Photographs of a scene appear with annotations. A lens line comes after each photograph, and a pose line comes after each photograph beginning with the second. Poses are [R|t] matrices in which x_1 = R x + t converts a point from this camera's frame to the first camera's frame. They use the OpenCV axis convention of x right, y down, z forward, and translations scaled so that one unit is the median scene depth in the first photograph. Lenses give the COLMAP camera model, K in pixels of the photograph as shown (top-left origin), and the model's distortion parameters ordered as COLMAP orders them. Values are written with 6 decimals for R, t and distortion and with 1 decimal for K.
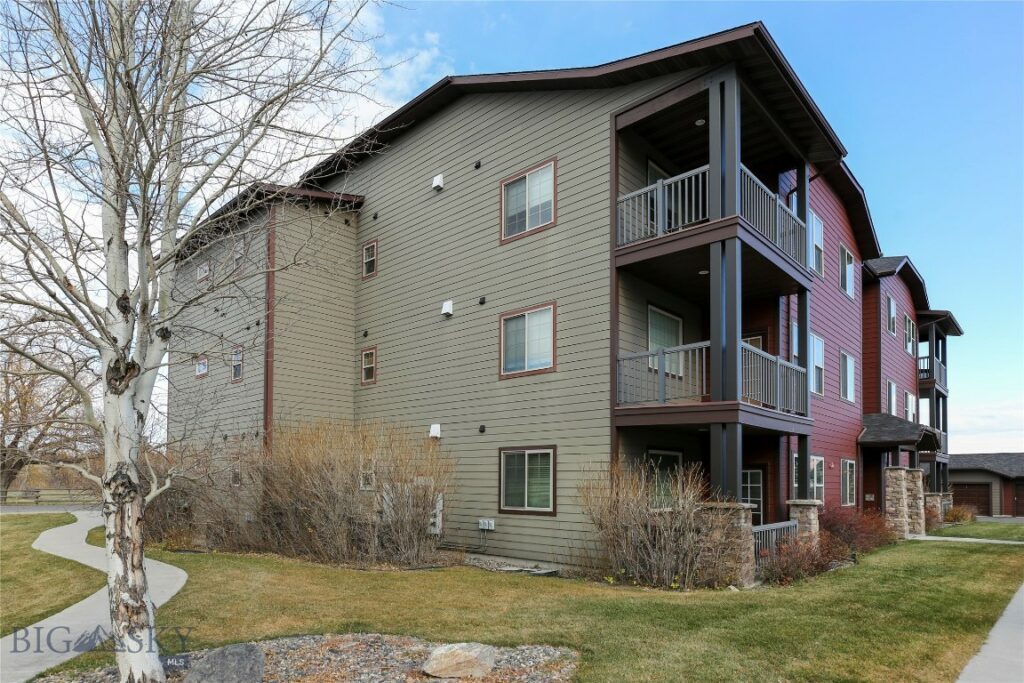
lens RADIAL K [[597.7, 0, 512.8], [0, 597.7, 309.4], [0, 0, 1]] dist [0.001085, 0.000951]
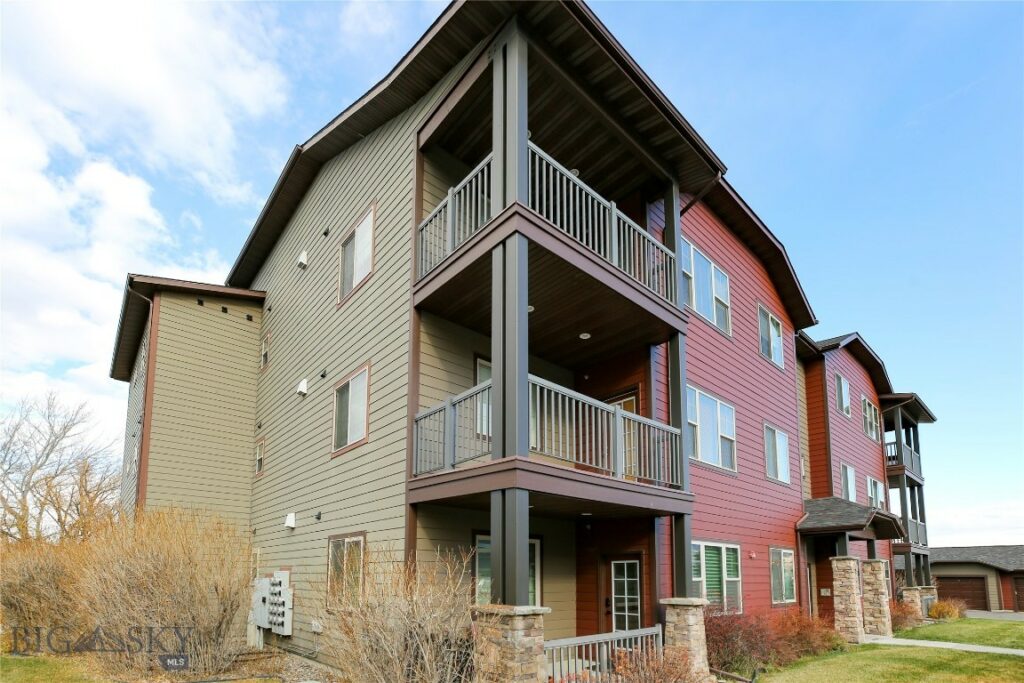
lens RADIAL K [[472.5, 0, 511.2], [0, 472.5, 417.2], [0, 0, 1]] dist [-0.025559, 0.015664]
pose [[0.992207, -0.042357, -0.117177, 0.285081], [0.036703, 0.998074, -0.050002, 0.088527], [0.119070, 0.045312, 0.991851, 0.298195]]
